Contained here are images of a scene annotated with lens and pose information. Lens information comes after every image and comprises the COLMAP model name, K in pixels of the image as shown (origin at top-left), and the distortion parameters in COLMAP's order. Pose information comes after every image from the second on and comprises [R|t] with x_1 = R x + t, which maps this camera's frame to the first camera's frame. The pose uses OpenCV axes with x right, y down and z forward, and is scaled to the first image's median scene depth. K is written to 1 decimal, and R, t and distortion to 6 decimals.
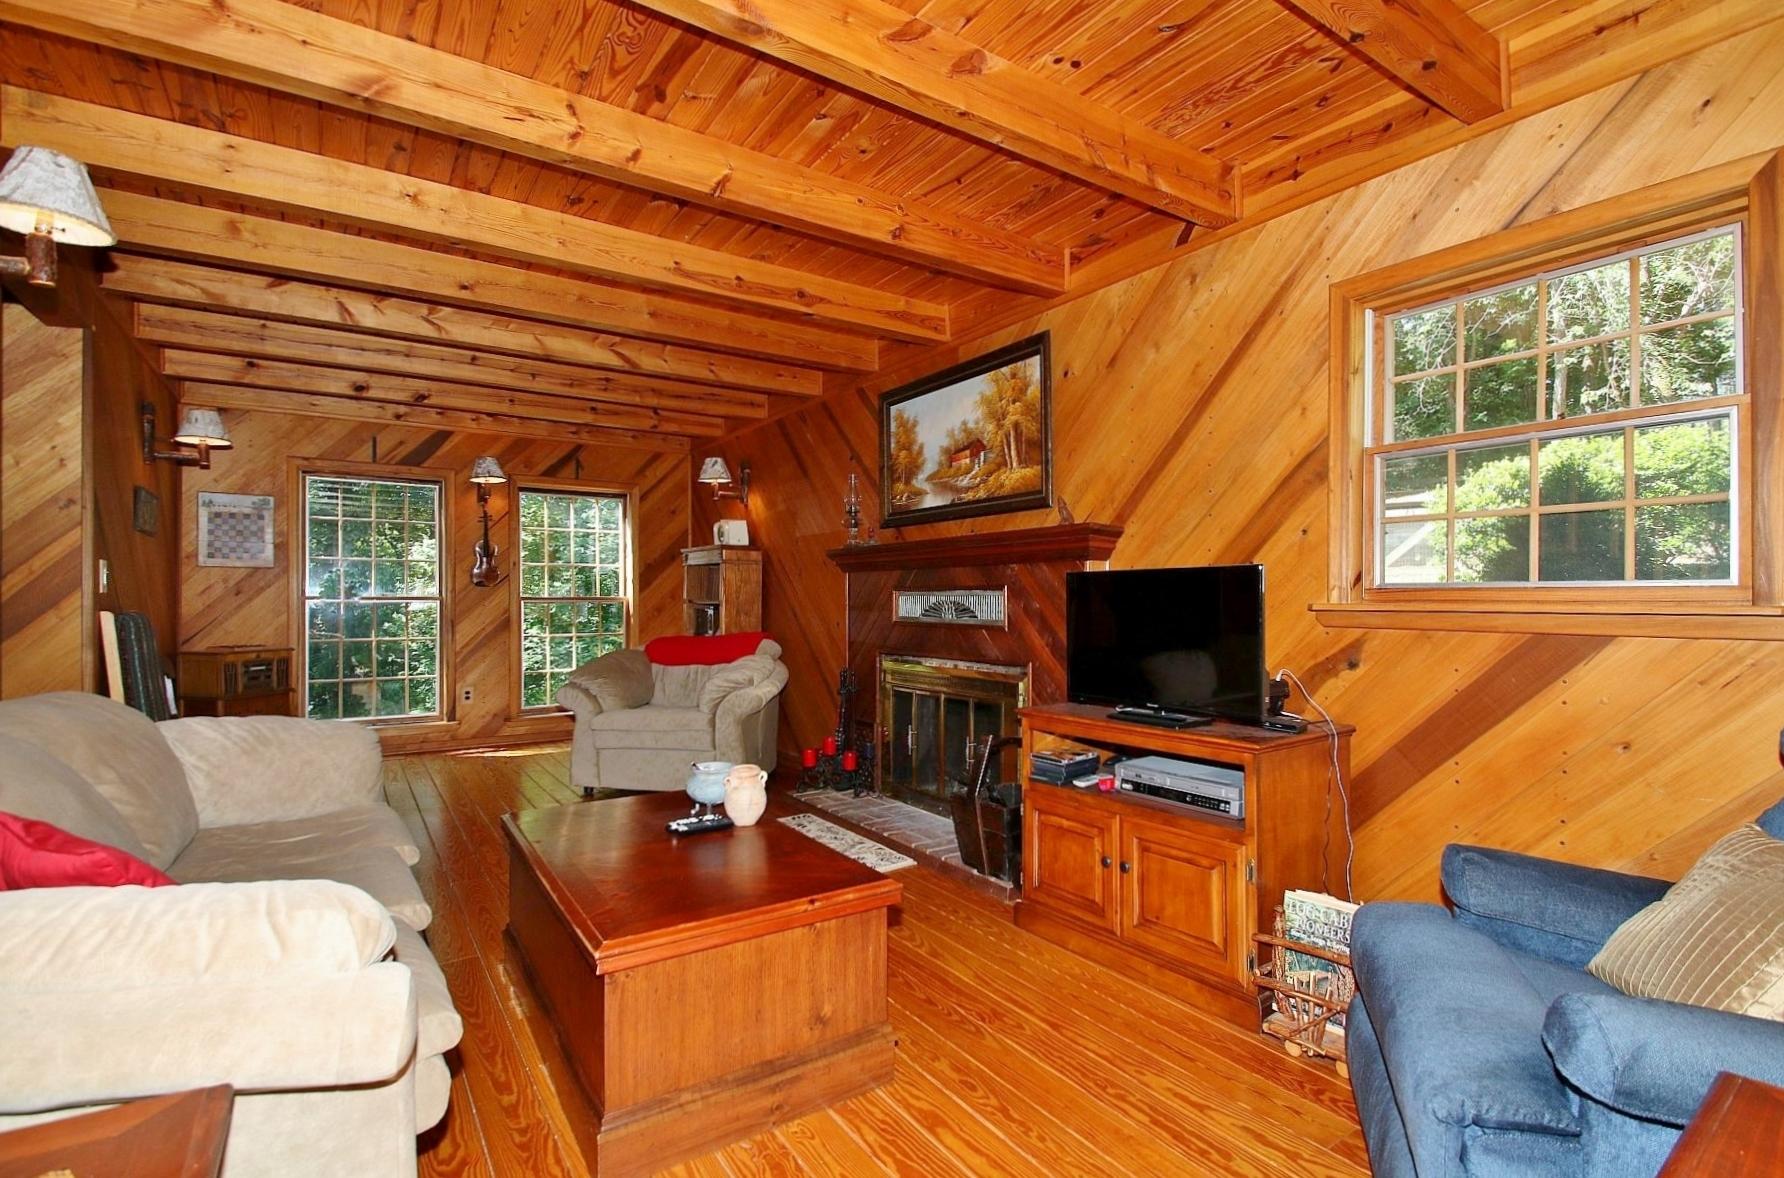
lens RADIAL K [[842.0, 0, 892.9], [0, 842.0, 596.4], [0, 0, 1]] dist [0.006051, -0.011284]
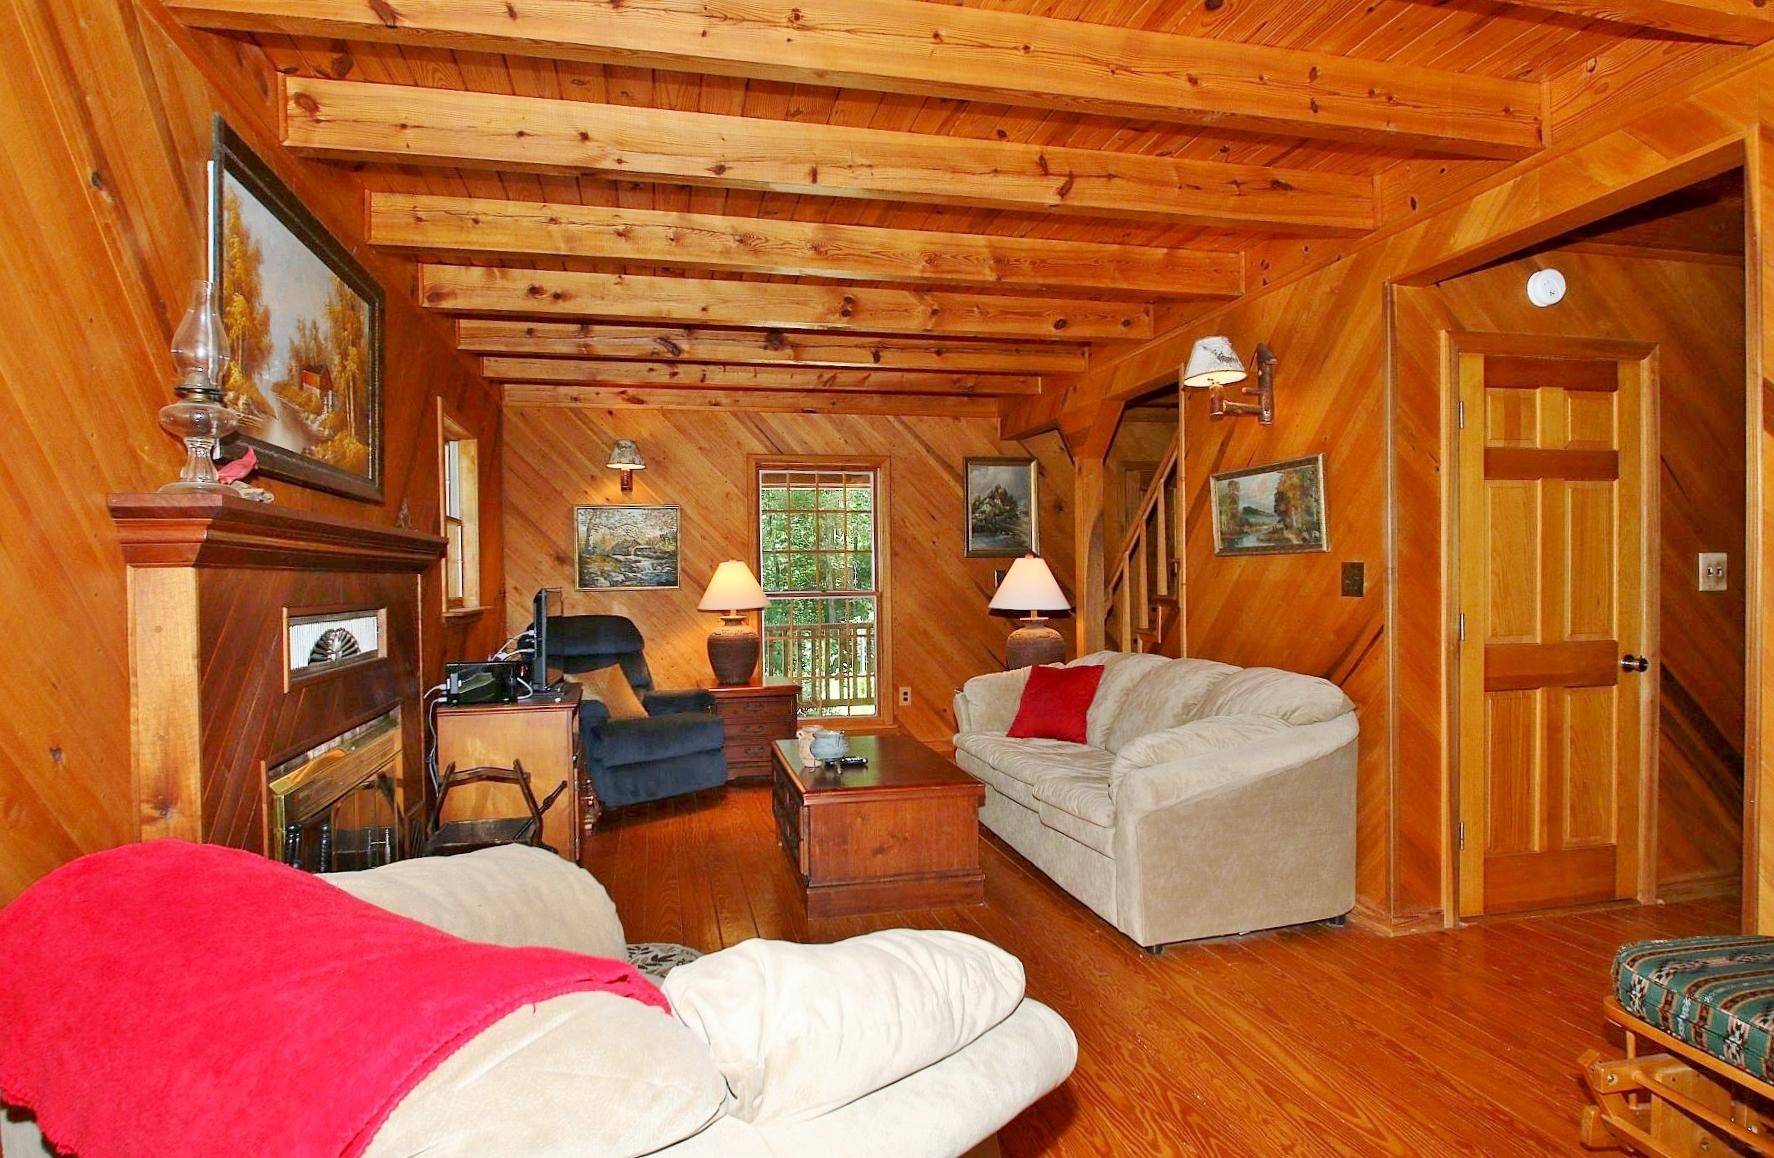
lens RADIAL K [[988.6, 0, 892.6], [0, 988.6, 590.1], [0, 0, 1]] dist [-0.008816, -0.008085]
pose [[-0.934722, 0.008473, 0.355278, -0.678800], [0.012972, 0.999863, 0.010284, -0.030551], [-0.355142, 0.014221, -0.934704, 1.914976]]
